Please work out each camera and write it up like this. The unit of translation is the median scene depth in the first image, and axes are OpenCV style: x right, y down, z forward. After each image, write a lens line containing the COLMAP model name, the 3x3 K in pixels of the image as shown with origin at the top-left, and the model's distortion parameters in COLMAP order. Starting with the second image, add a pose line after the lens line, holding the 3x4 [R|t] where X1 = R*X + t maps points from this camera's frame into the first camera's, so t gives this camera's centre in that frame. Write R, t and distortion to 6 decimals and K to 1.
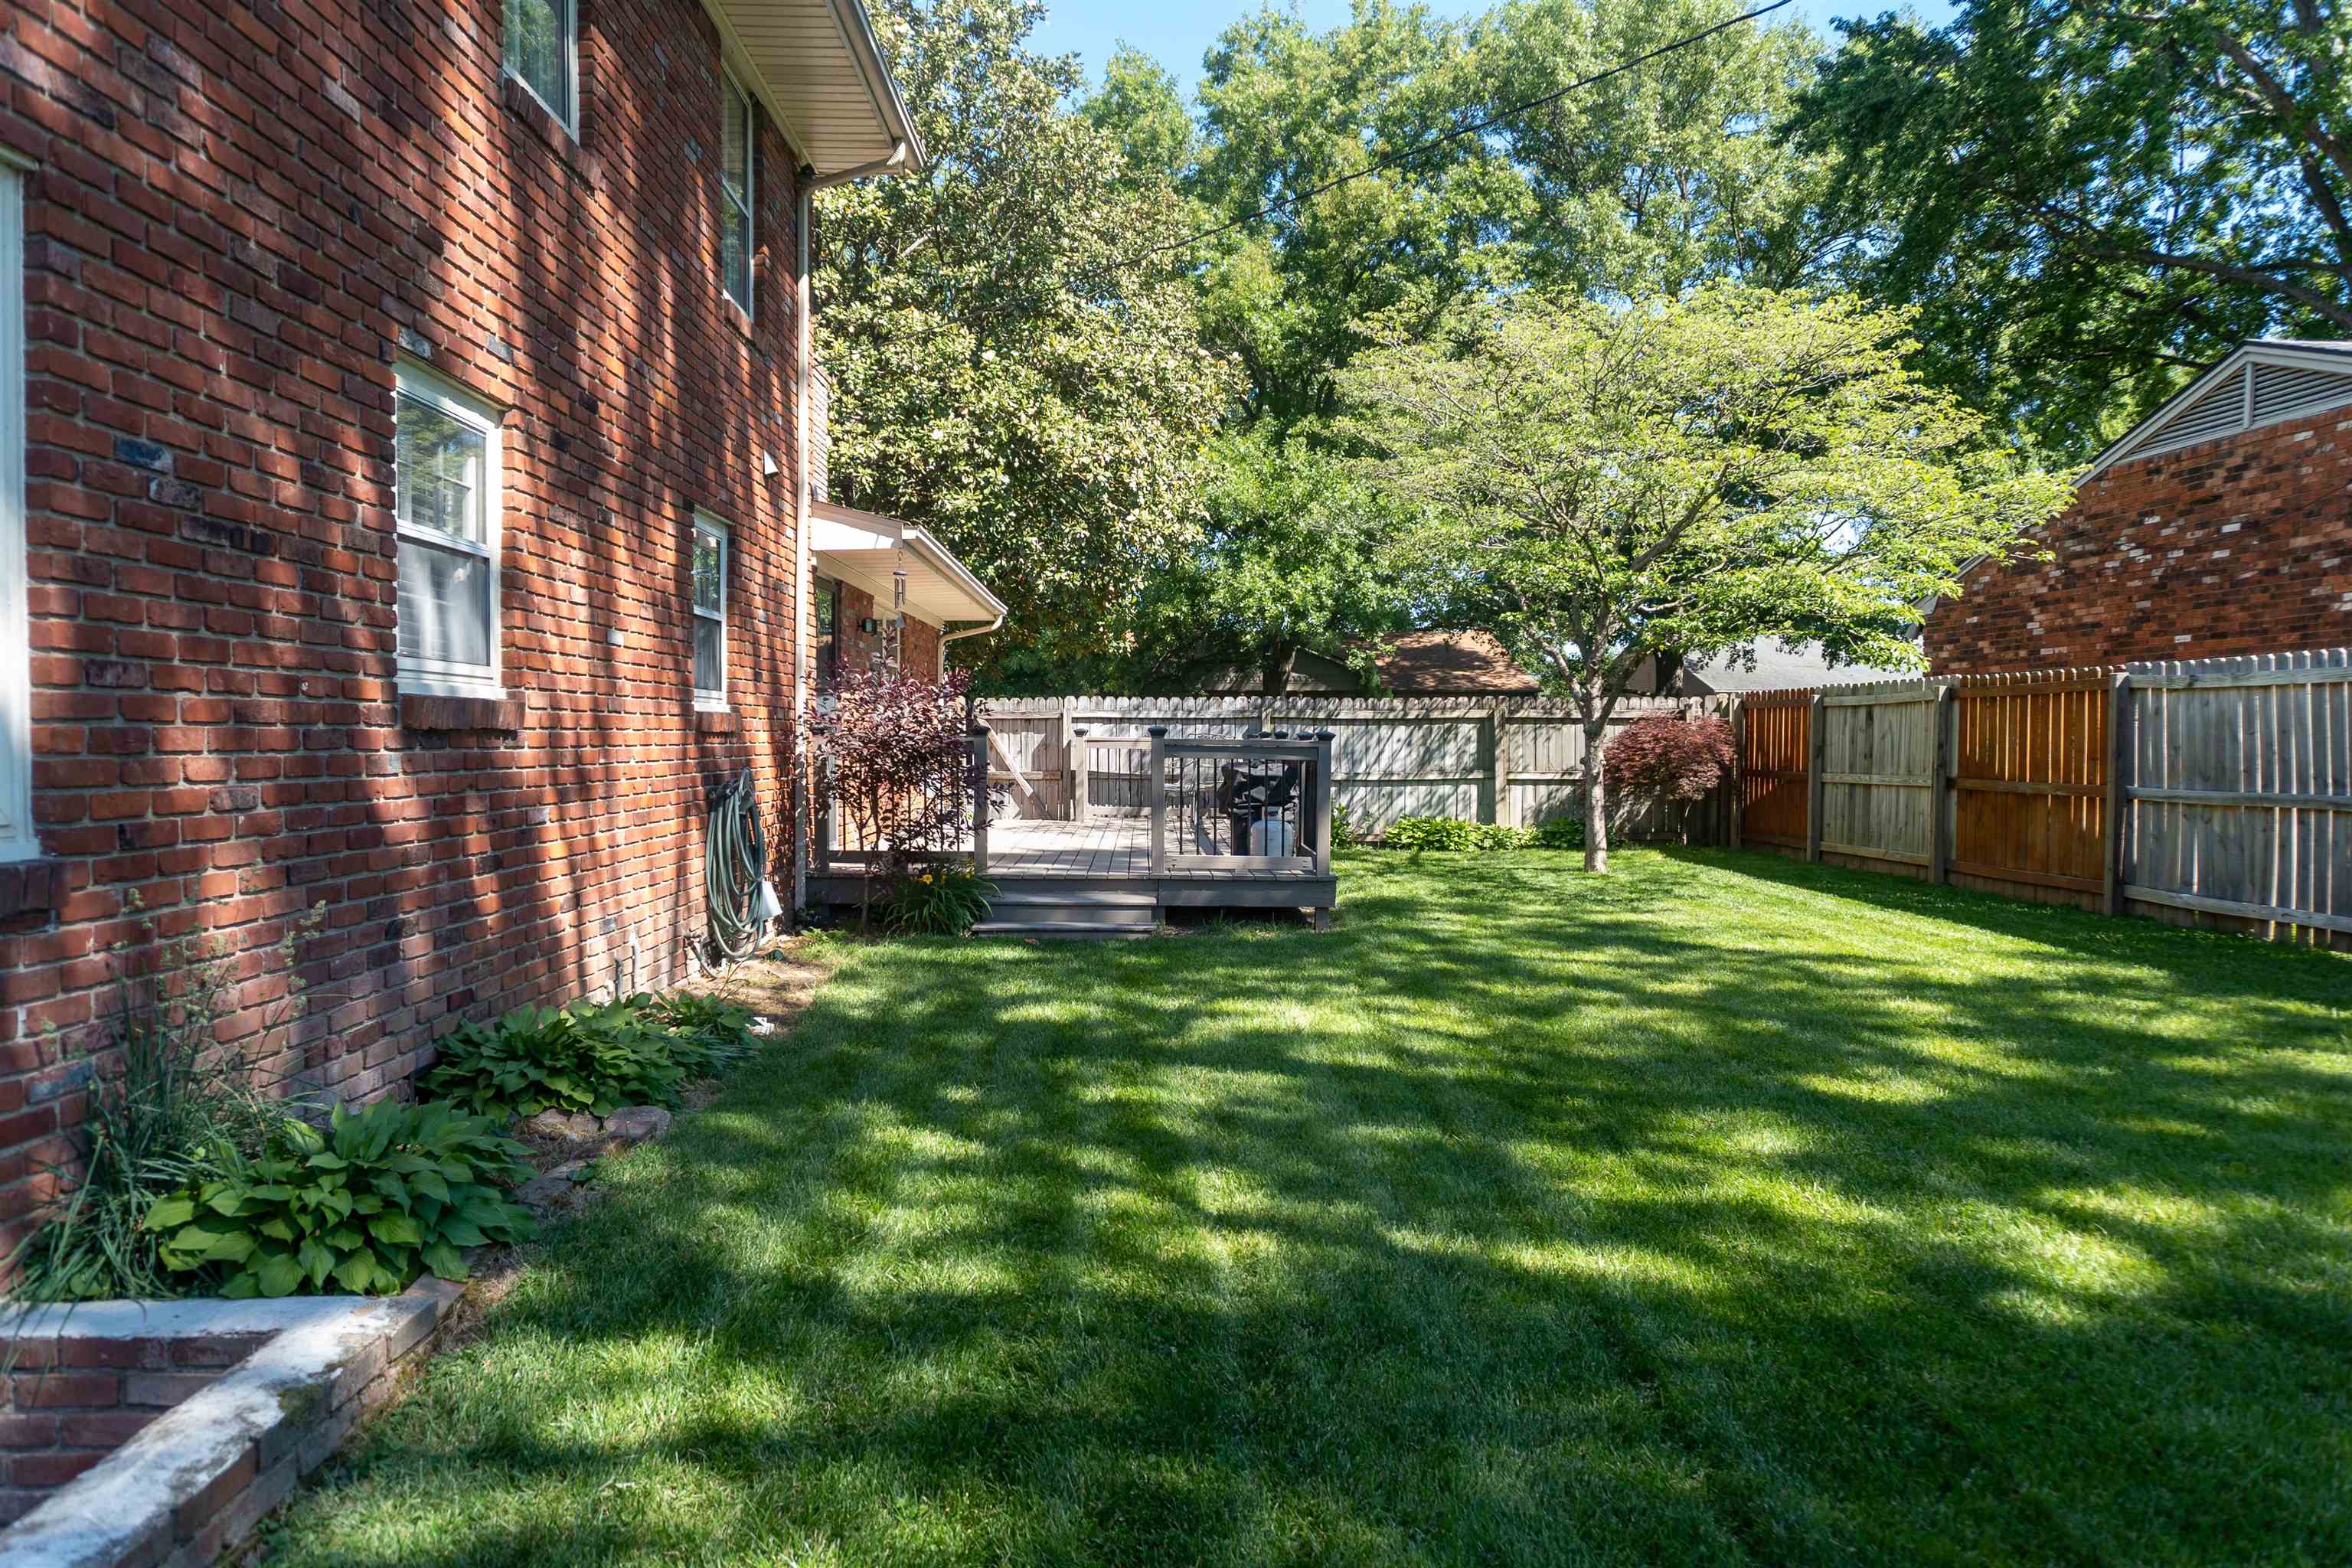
lens RADIAL K [[1530.8, 0, 1176.0], [0, 1530.8, 784.0], [0, 0, 1]] dist [0.000867, -0.000231]
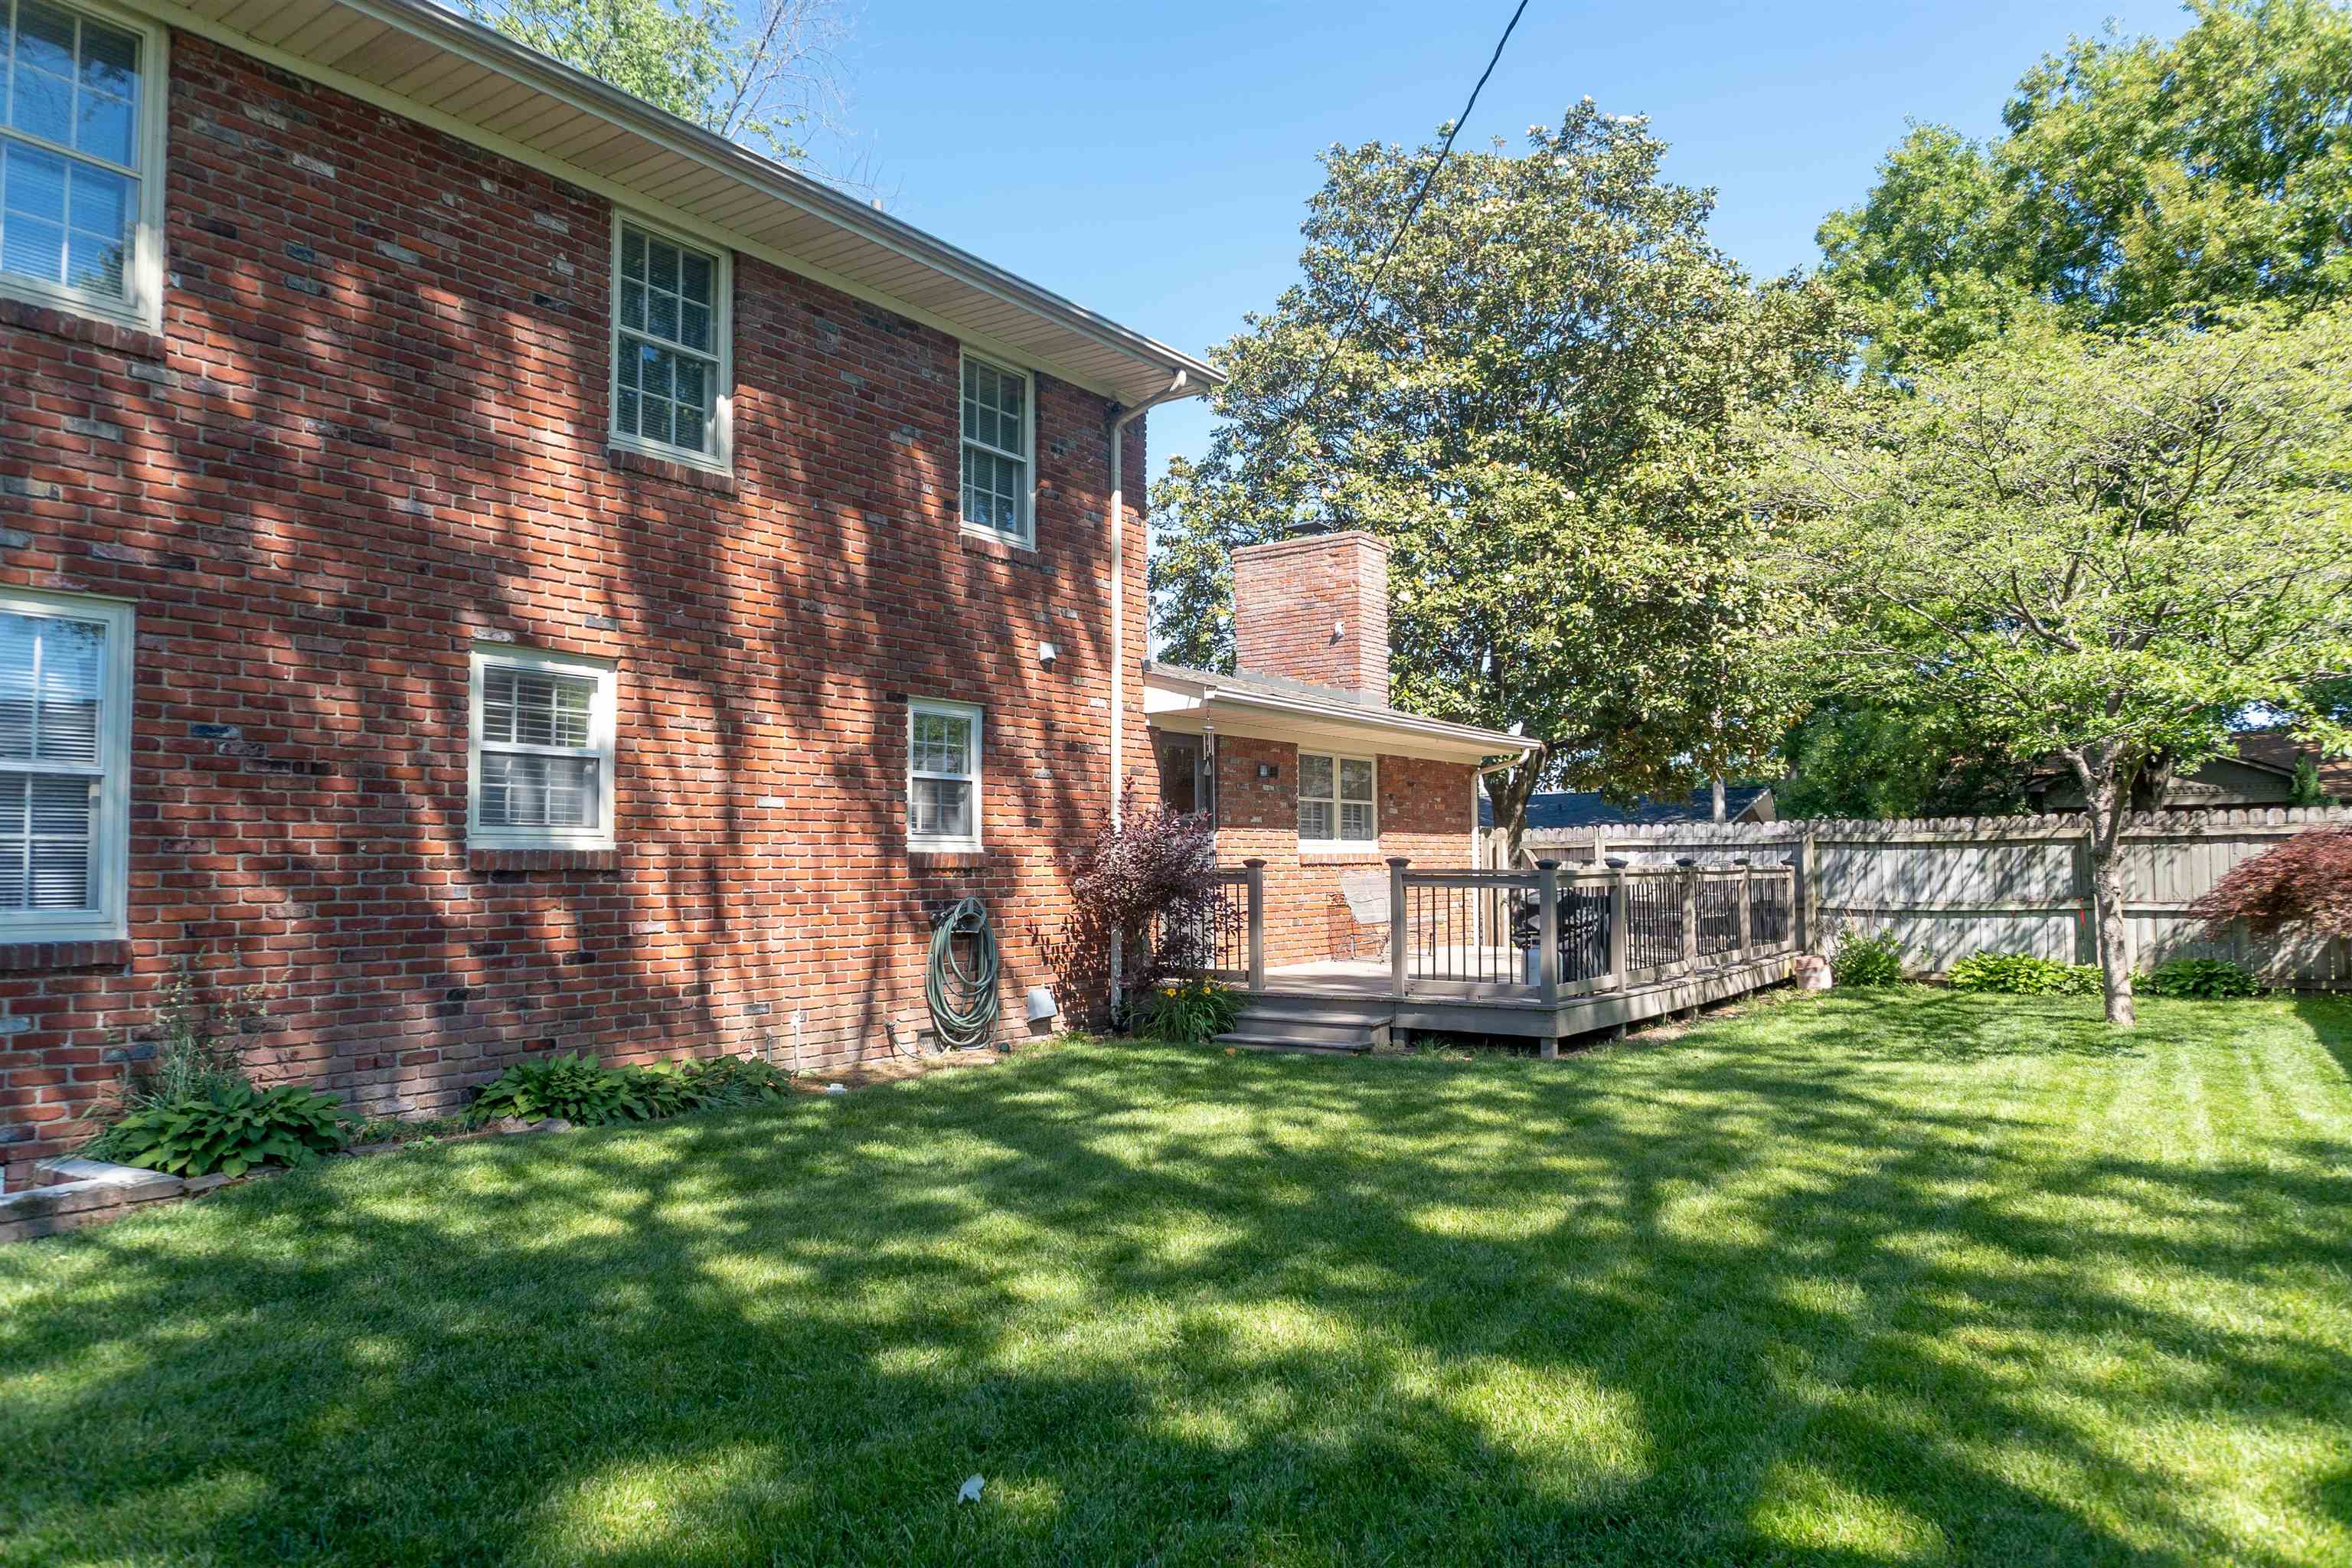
lens RADIAL K [[1530.8, 0, 1176.0], [0, 1530.8, 784.0], [0, 0, 1]] dist [0.000867, -0.000231]
pose [[0.831727, -0.040493, -0.553706, 0.255659], [-0.006444, 0.996565, -0.082559, 0.000487], [0.555148, 0.072234, 0.828609, 0.014570]]
